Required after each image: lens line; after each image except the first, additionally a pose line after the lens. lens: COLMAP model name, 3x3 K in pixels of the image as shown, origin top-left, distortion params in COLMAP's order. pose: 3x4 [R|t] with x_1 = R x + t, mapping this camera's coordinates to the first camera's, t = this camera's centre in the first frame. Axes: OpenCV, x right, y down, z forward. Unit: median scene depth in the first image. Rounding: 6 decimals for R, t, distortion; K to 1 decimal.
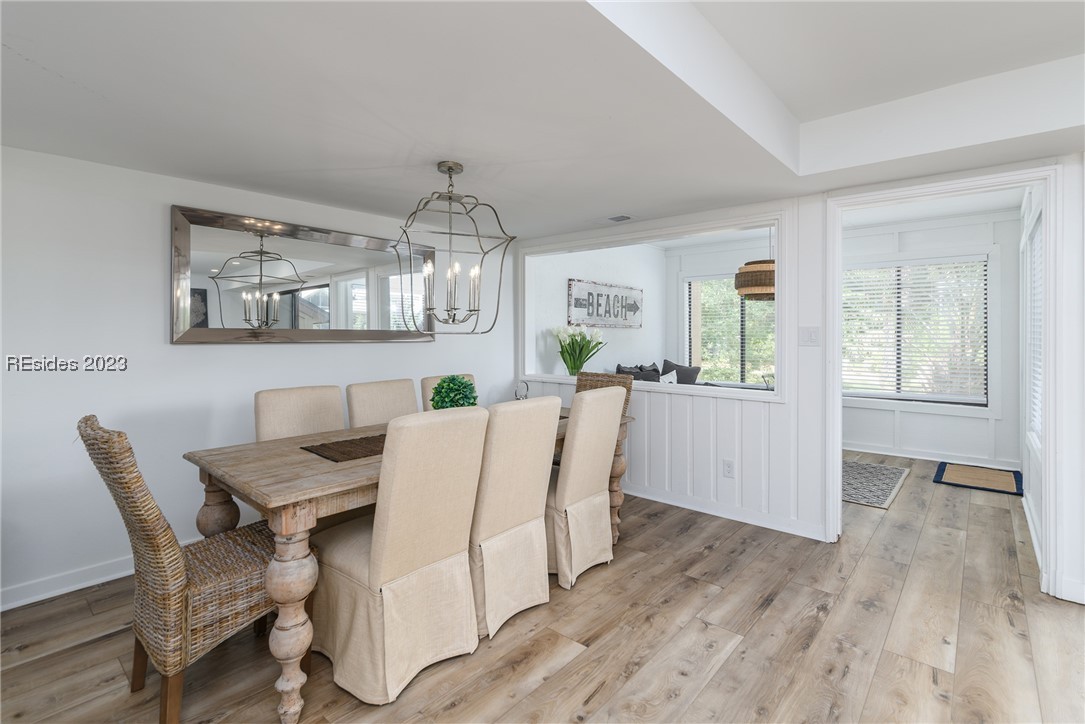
lens RADIAL K [[509.9, 0, 546.1], [0, 509.9, 330.5], [0, 0, 1]] dist [-0.003788, 0.003467]
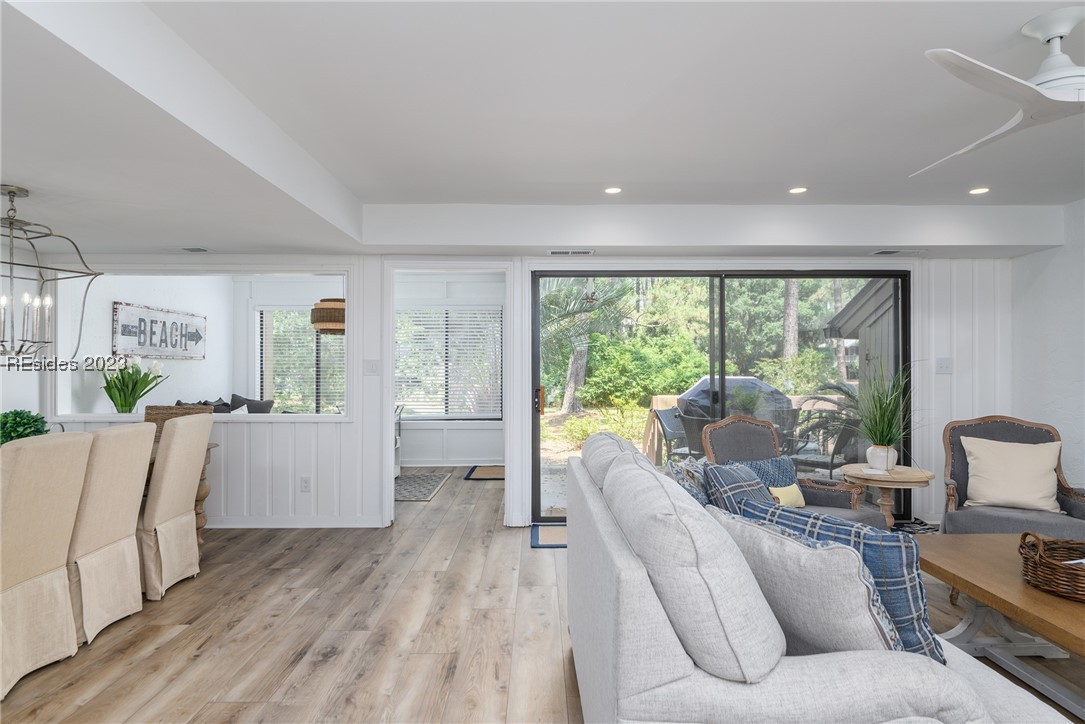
lens RADIAL K [[614.8, 0, 546.8], [0, 614.8, 358.2], [0, 0, 1]] dist [0.001841, 0.001749]
pose [[0.747459, 0.004070, 0.664295, -0.110048], [0.000131, 0.999980, -0.006273, -0.000578], [-0.664308, 0.004776, 0.747444, -0.277885]]
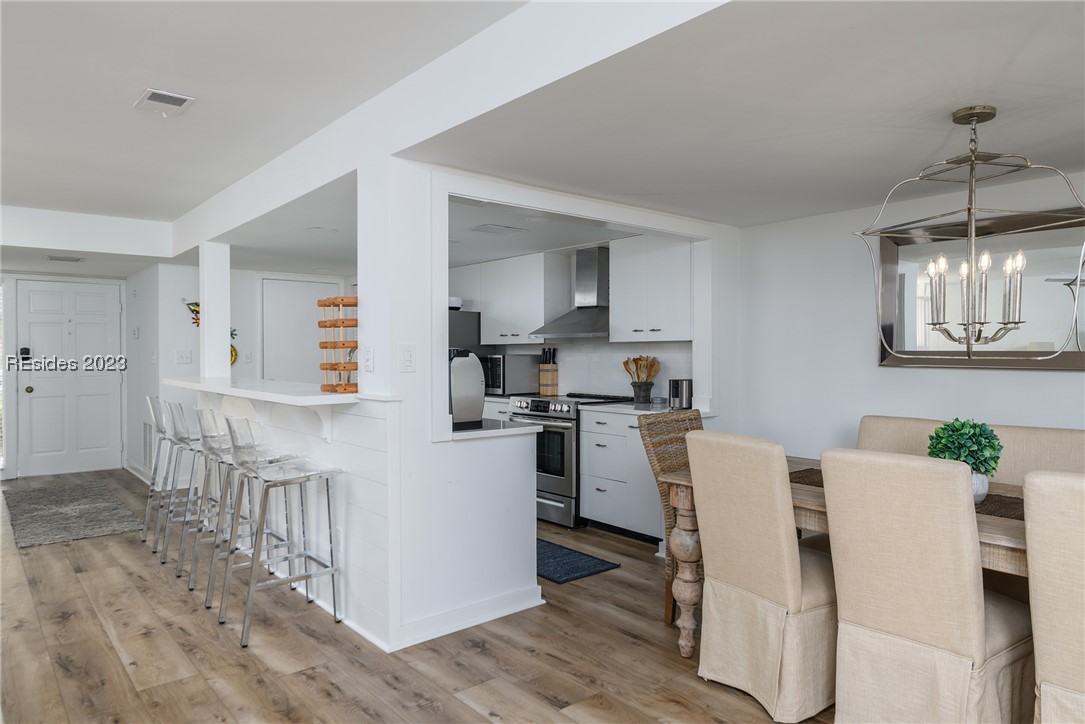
lens RADIAL K [[703.4, 0, 560.9], [0, 703.4, 359.4], [0, 0, 1]] dist [-0.008561, 0.001245]
pose [[-0.145072, 0.014303, -0.989318, 0.435289], [0.008881, 0.999874, 0.013153, -0.007410], [0.989381, -0.006878, -0.145181, 0.303637]]
